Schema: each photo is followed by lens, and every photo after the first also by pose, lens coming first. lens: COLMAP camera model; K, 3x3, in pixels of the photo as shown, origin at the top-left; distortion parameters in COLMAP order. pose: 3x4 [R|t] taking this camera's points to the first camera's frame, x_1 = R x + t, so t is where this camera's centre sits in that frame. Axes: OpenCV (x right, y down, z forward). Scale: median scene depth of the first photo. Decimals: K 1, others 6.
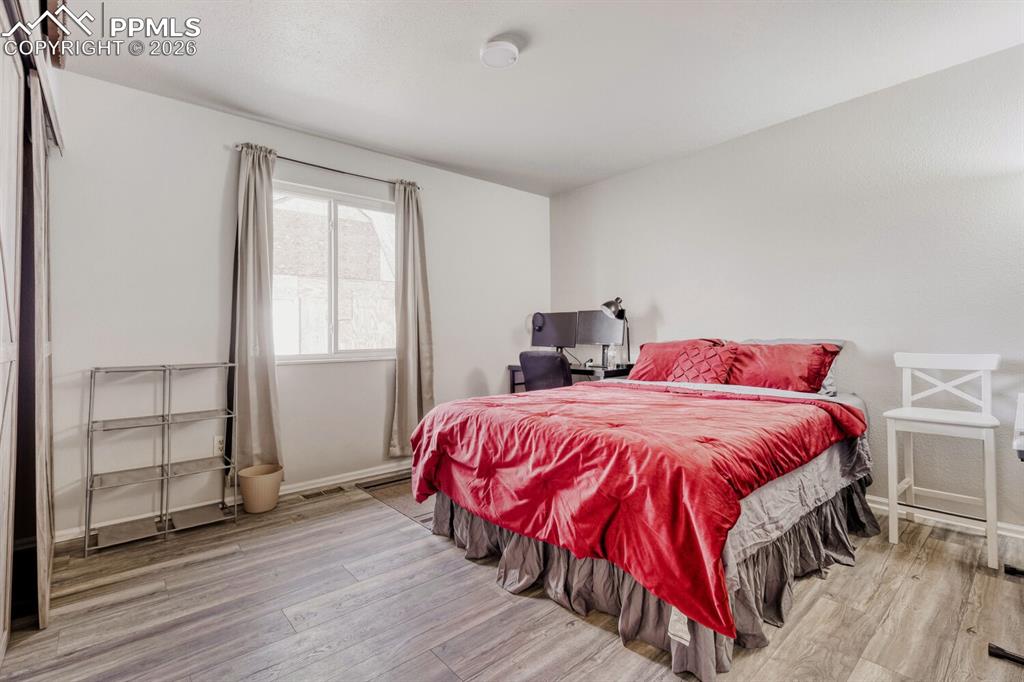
lens RADIAL K [[459.5, 0, 519.3], [0, 459.5, 338.5], [0, 0, 1]] dist [0.012318, -0.002458]
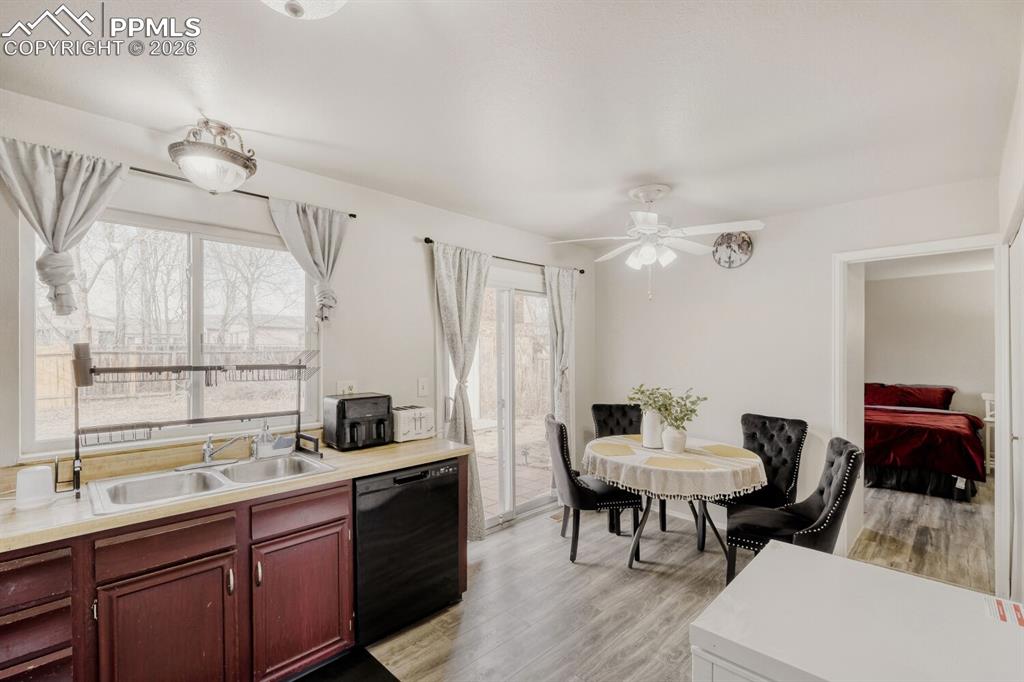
lens RADIAL K [[459.5, 0, 510.5], [0, 459.5, 355.3], [0, 0, 1]] dist [0.012318, -0.002458]
pose [[0.998369, 0.002765, 0.057029, -1.670839], [-0.001863, 0.999872, -0.015862, -0.117948], [-0.057066, 0.015730, 0.998246, -1.157240]]
